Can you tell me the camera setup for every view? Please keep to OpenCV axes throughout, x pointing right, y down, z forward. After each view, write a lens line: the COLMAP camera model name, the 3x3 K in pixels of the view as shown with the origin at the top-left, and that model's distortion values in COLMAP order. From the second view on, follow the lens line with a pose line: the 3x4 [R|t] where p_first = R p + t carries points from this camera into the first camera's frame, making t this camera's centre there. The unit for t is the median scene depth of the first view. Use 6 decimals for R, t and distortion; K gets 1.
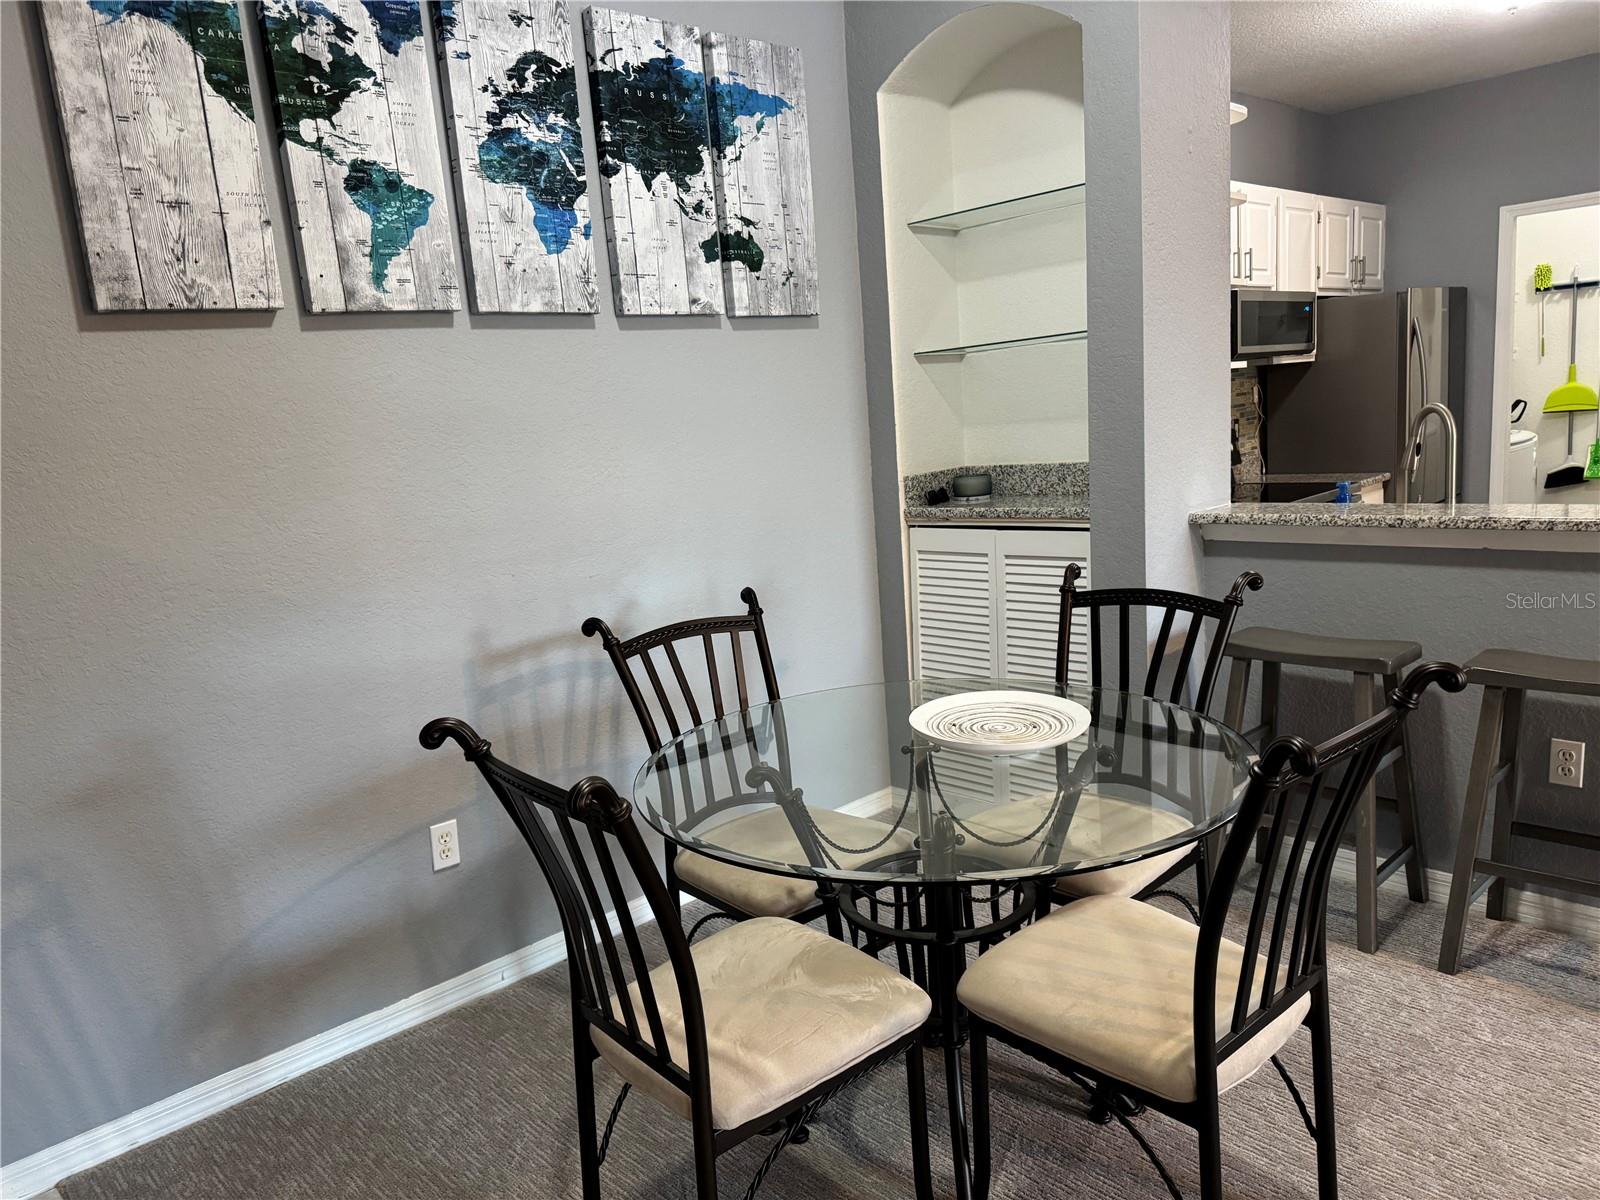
lens RADIAL K [[1126.4, 0, 796.1], [0, 1126.4, 610.6], [0, 0, 1]] dist [0.075203, -0.088665]
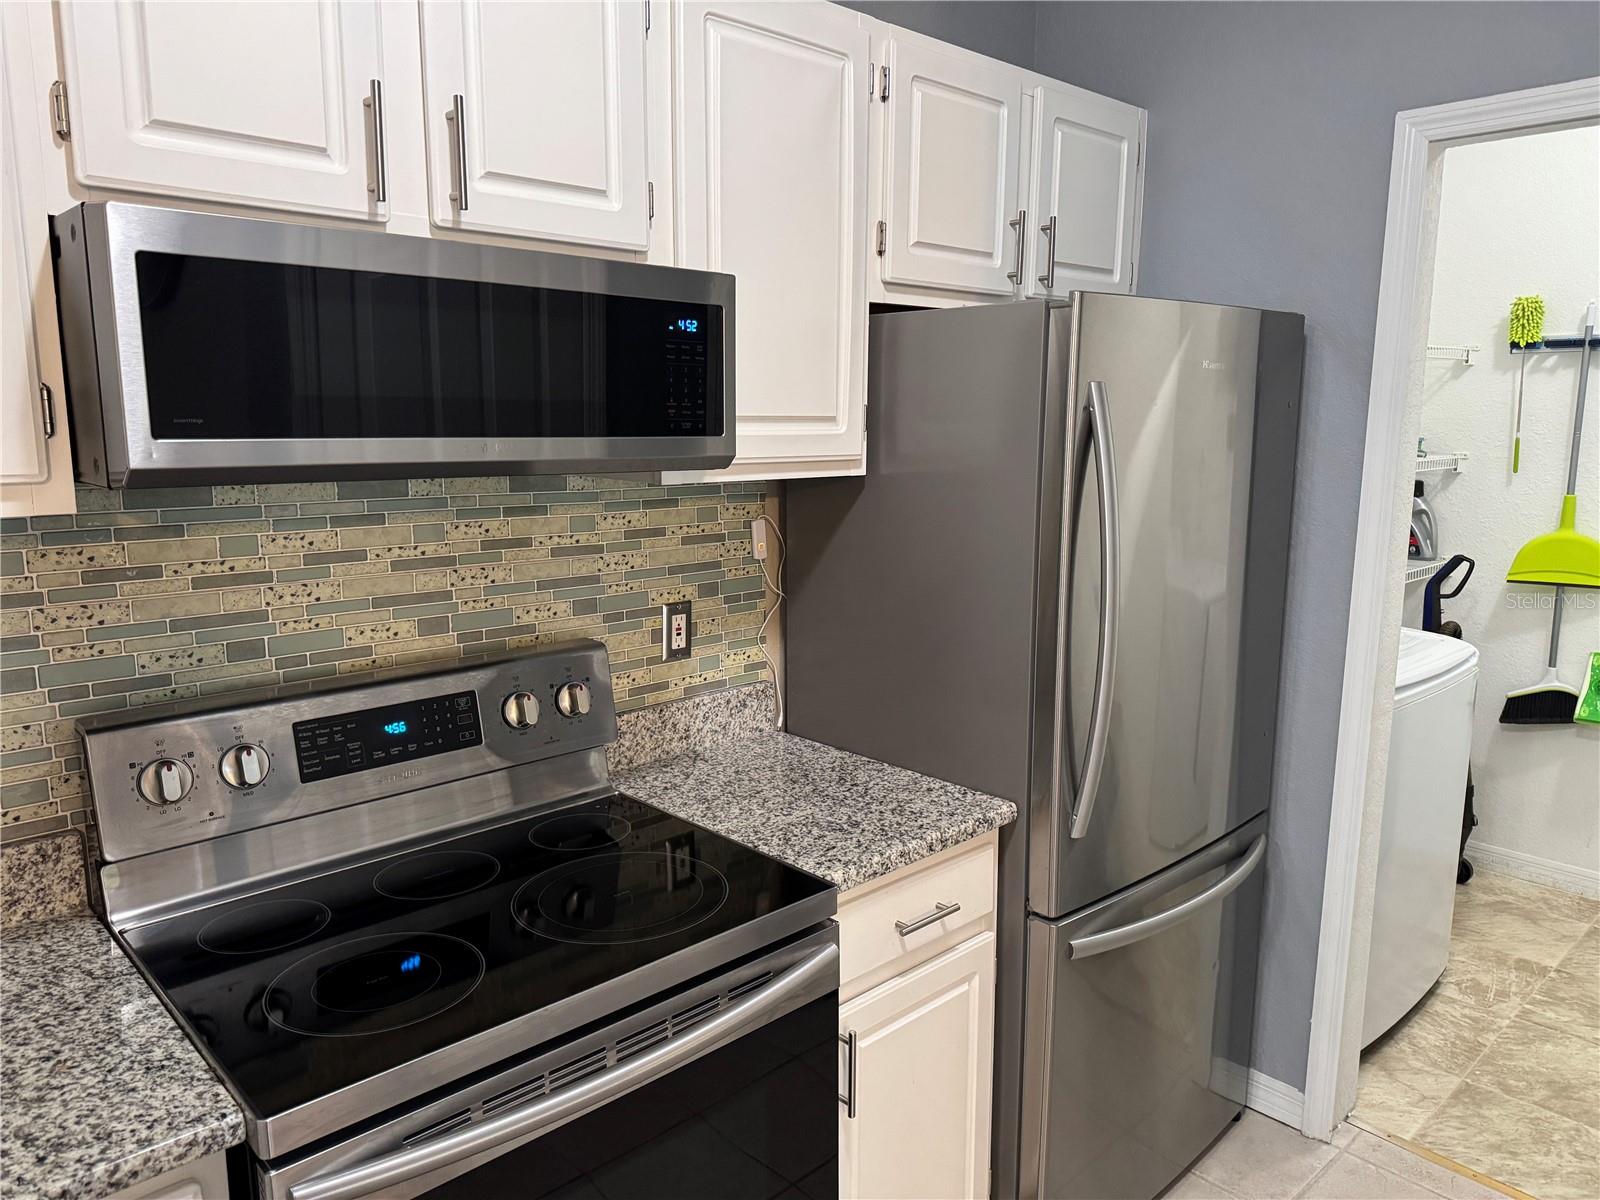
lens RADIAL K [[1126.4, 0, 811.0], [0, 1126.4, 601.0], [0, 0, 1]] dist [0.075203, -0.088665]
pose [[0.996390, 0.084813, 0.003624, 0.342301], [-0.084771, 0.996344, -0.010587, -0.133886], [-0.004509, 0.010242, 0.999937, 0.489421]]
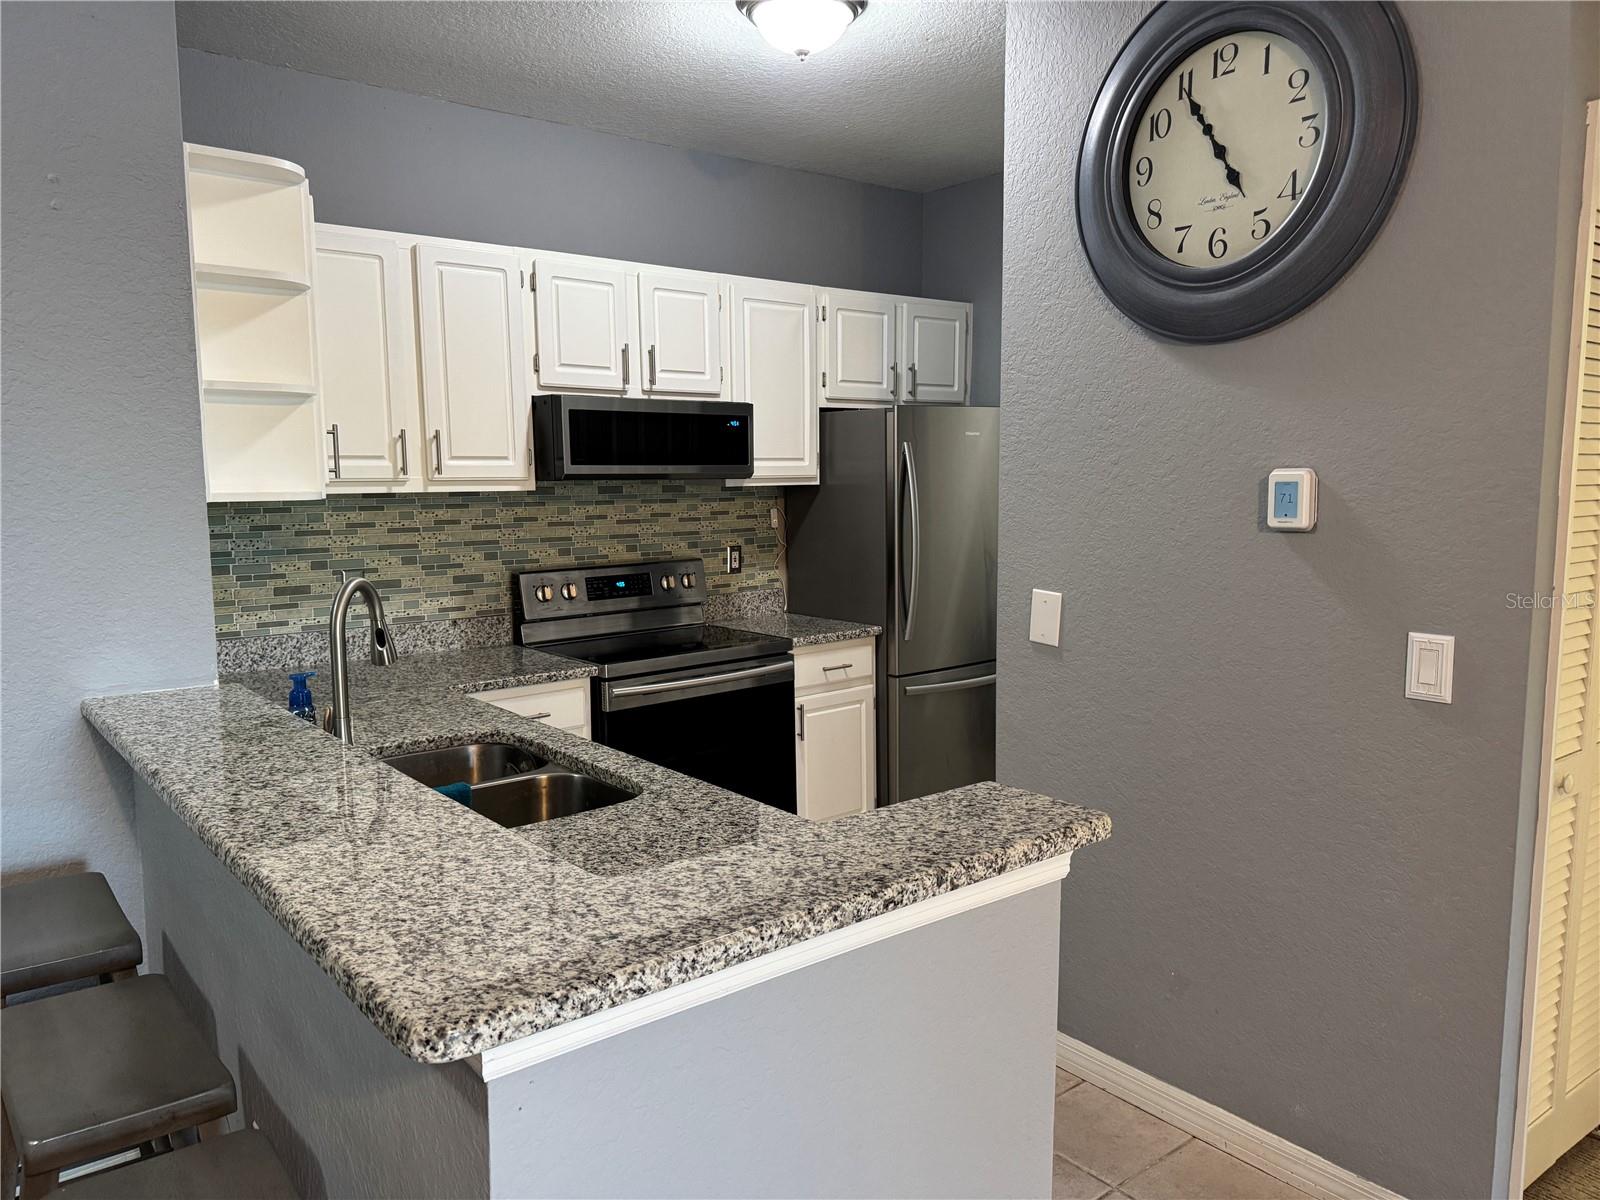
lens RADIAL K [[1126.4, 0, 796.7], [0, 1126.4, 608.7], [0, 0, 1]] dist [0.075203, -0.088665]
pose [[0.993250, 0.079172, -0.084777, 0.401923], [-0.083588, 0.995251, -0.049878, -0.067520], [0.080425, 0.056628, 0.995151, 0.145979]]
